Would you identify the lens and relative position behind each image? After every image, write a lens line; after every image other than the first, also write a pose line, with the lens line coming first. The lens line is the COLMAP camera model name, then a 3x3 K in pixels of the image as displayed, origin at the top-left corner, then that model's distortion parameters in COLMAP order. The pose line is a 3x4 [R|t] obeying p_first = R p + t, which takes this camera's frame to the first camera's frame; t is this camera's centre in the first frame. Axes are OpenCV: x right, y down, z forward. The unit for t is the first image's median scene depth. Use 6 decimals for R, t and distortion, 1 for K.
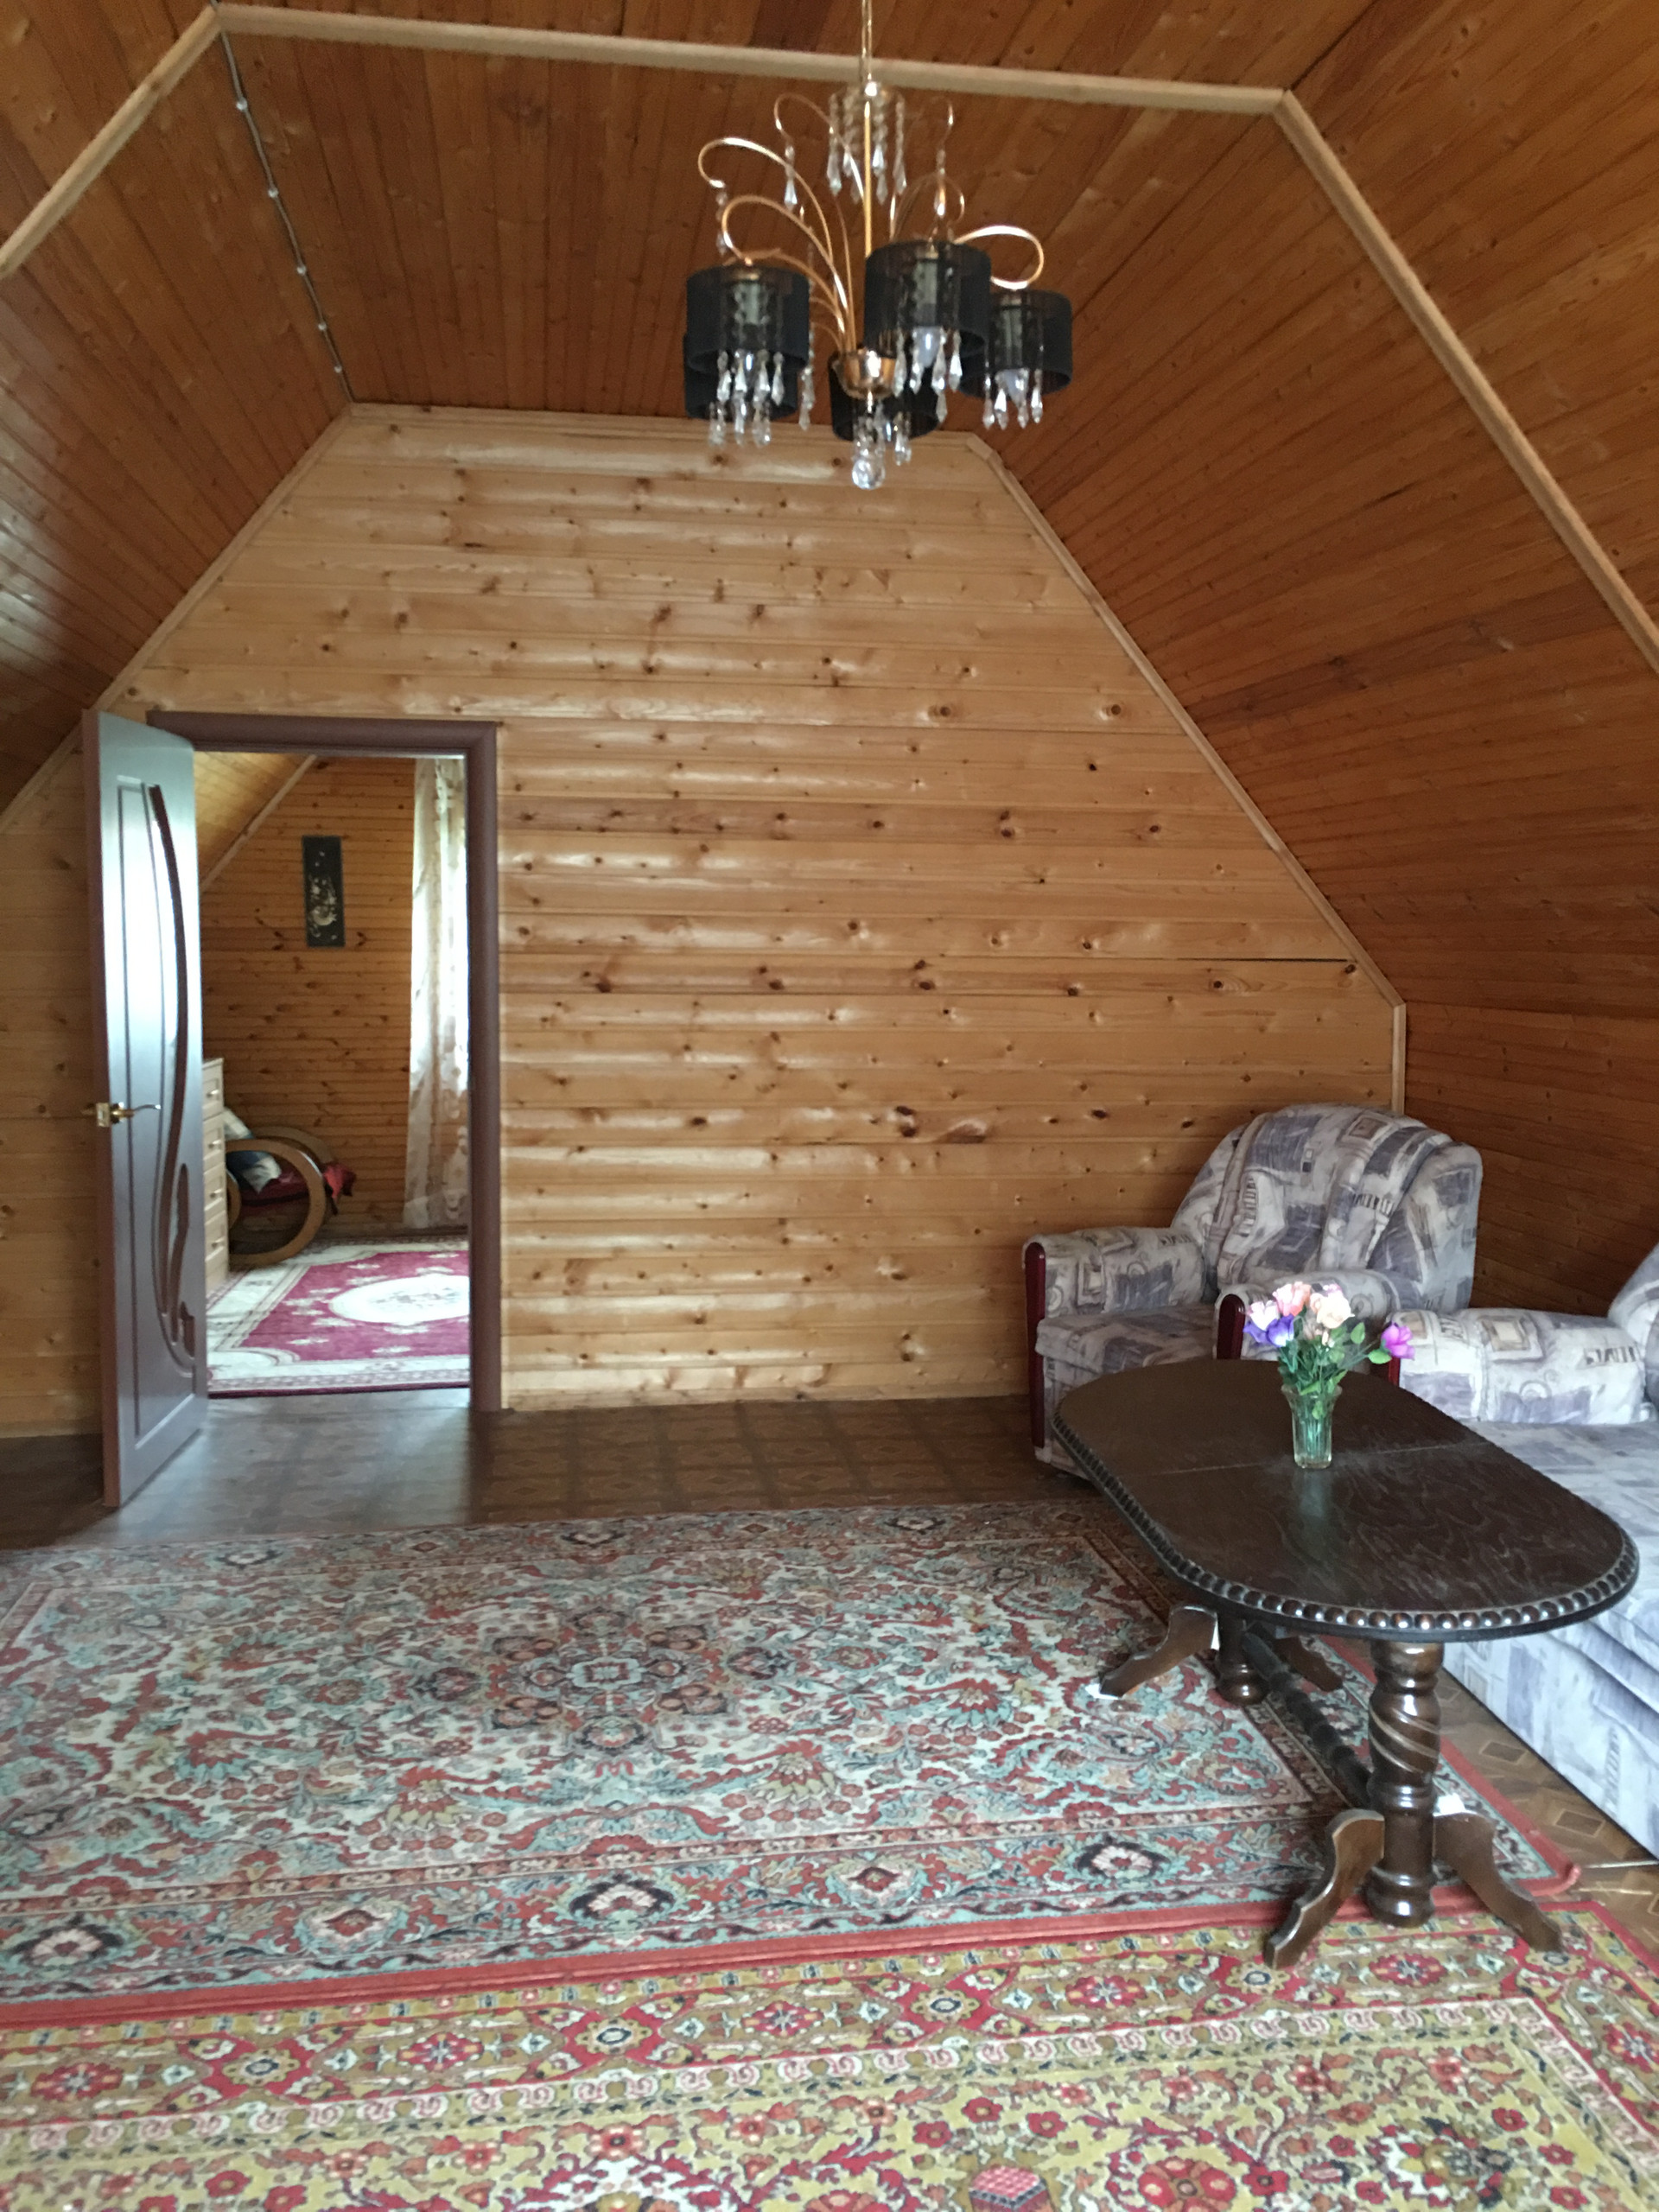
lens RADIAL K [[1907.7, 0, 835.1], [0, 1907.7, 1119.9], [0, 0, 1]] dist [0.113496, -0.137631]
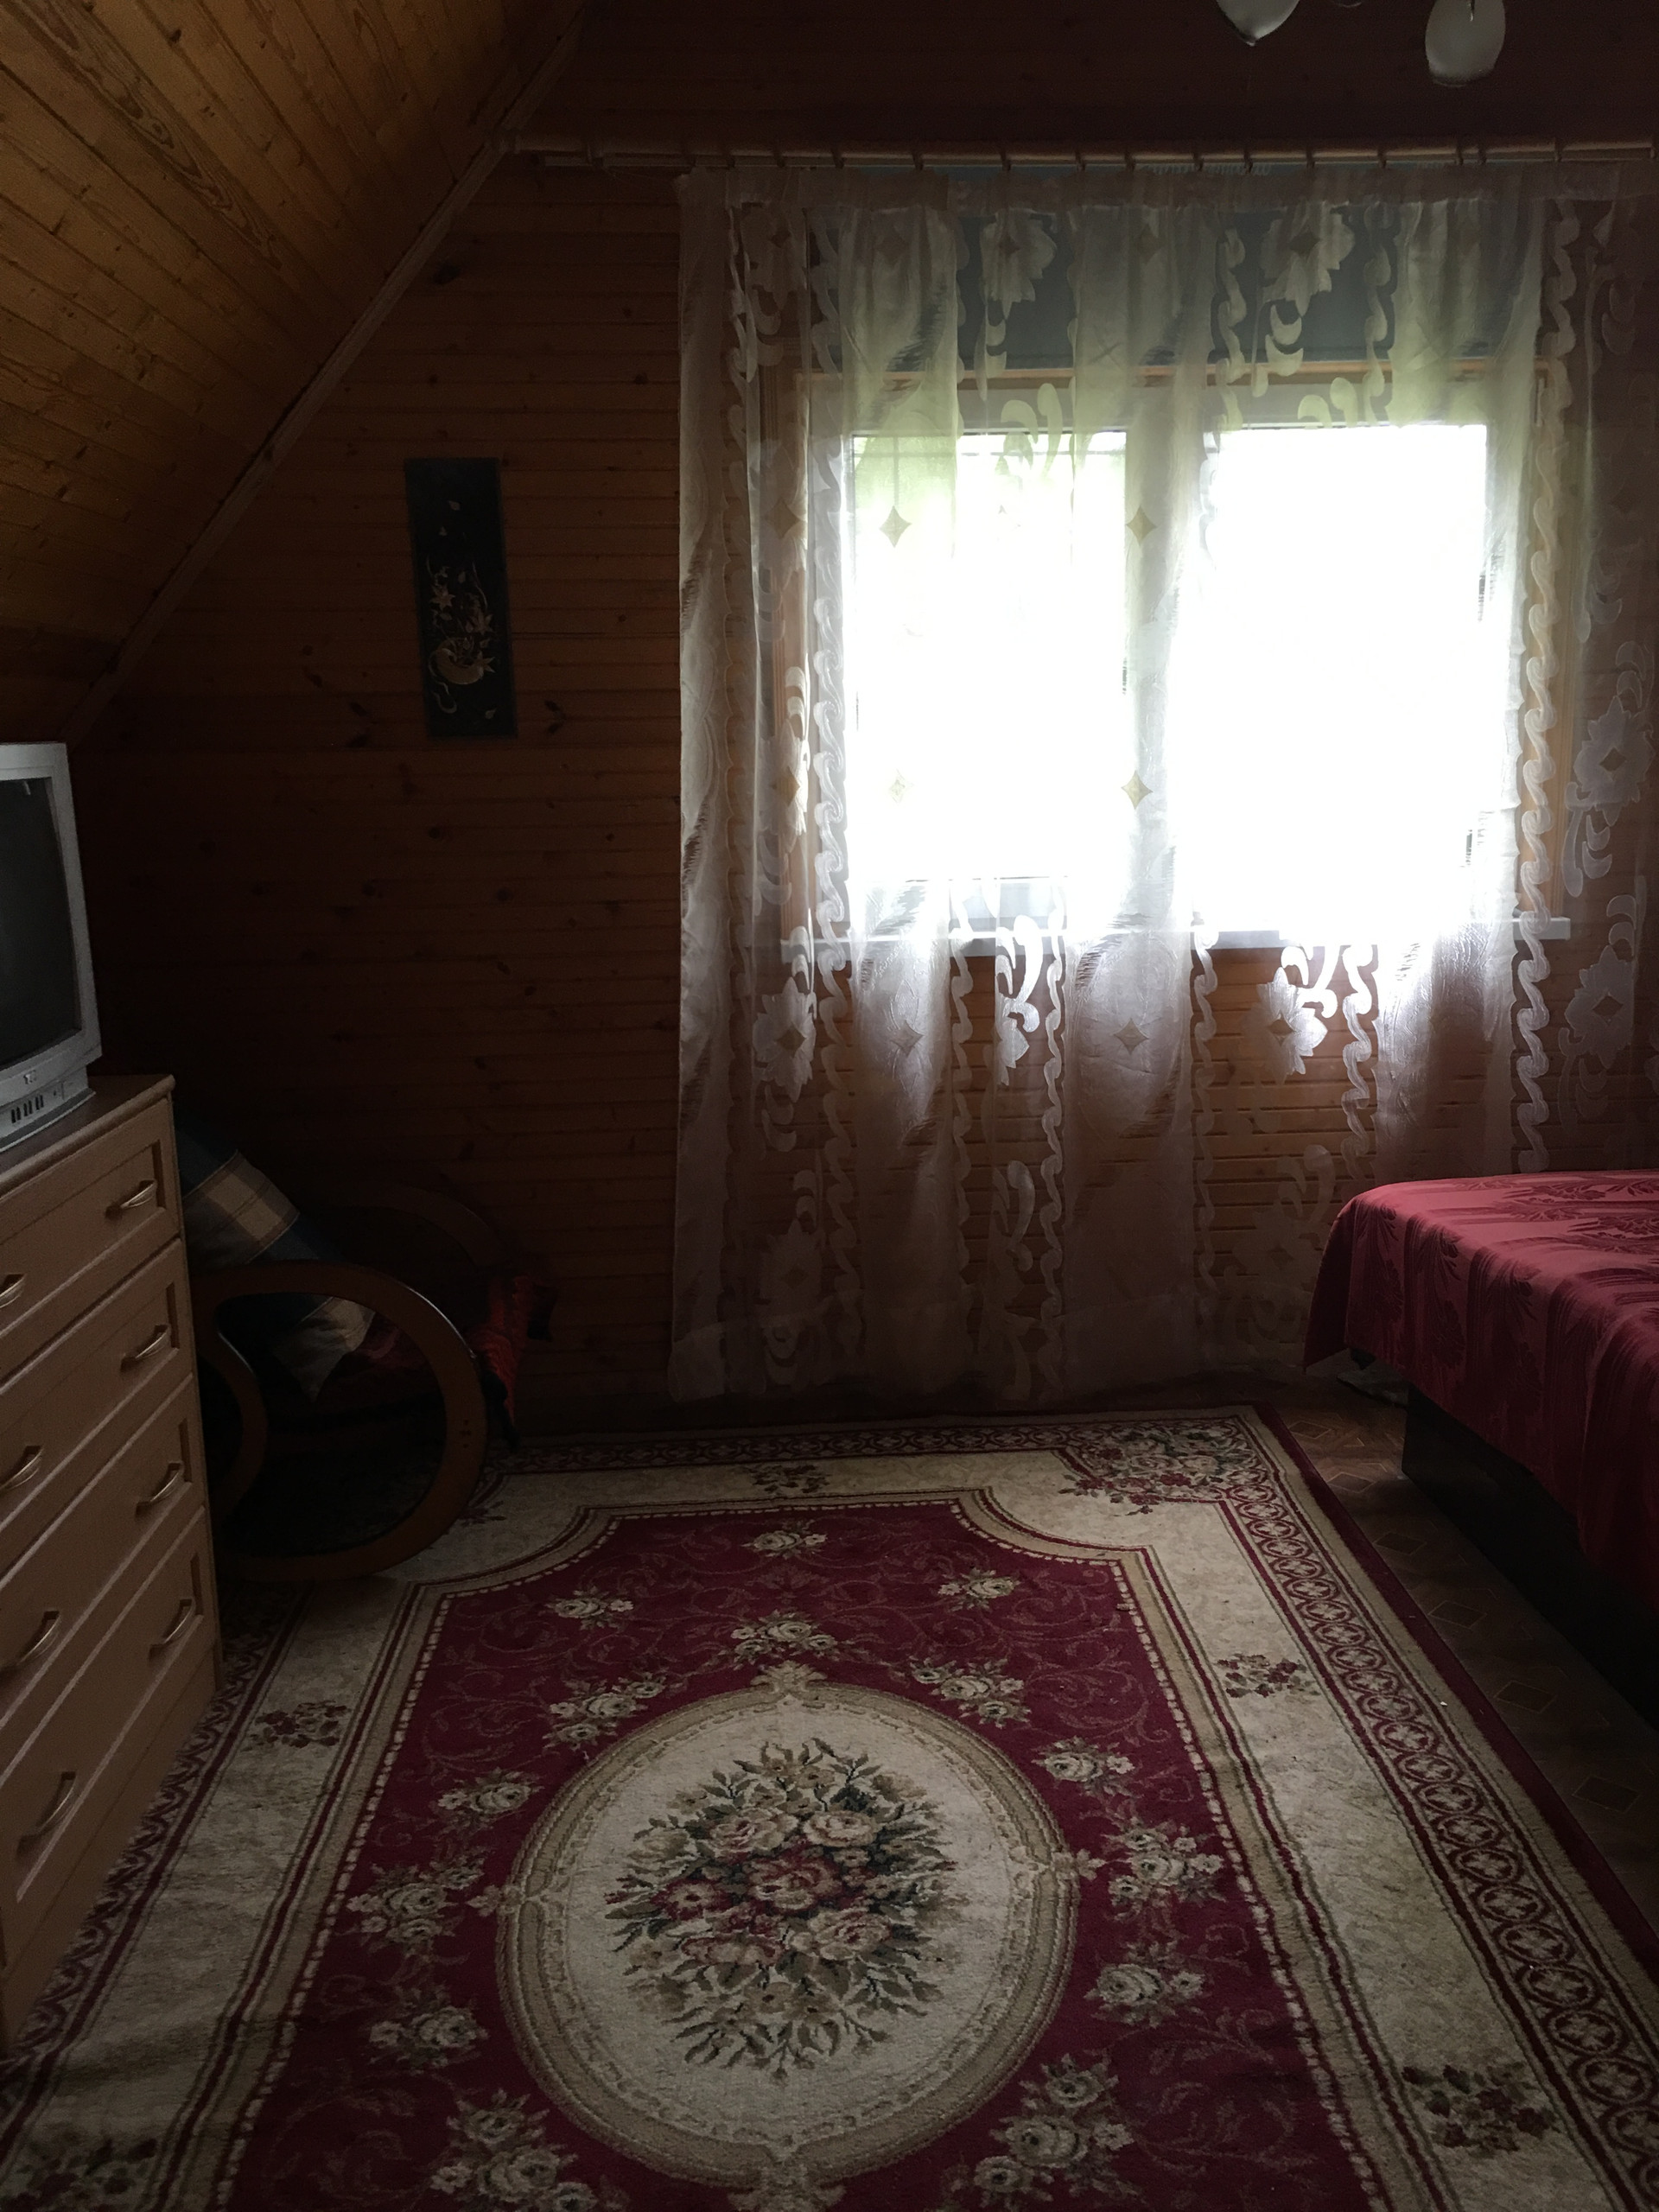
lens RADIAL K [[1907.7, 0, 835.1], [0, 1907.7, 1119.9], [0, 0, 1]] dist [0.113496, -0.137631]
pose [[0.995892, -0.001960, -0.090533, -0.150039], [0.011580, 0.994314, 0.105857, -0.051289], [0.089811, -0.106470, 0.990252, 0.590091]]
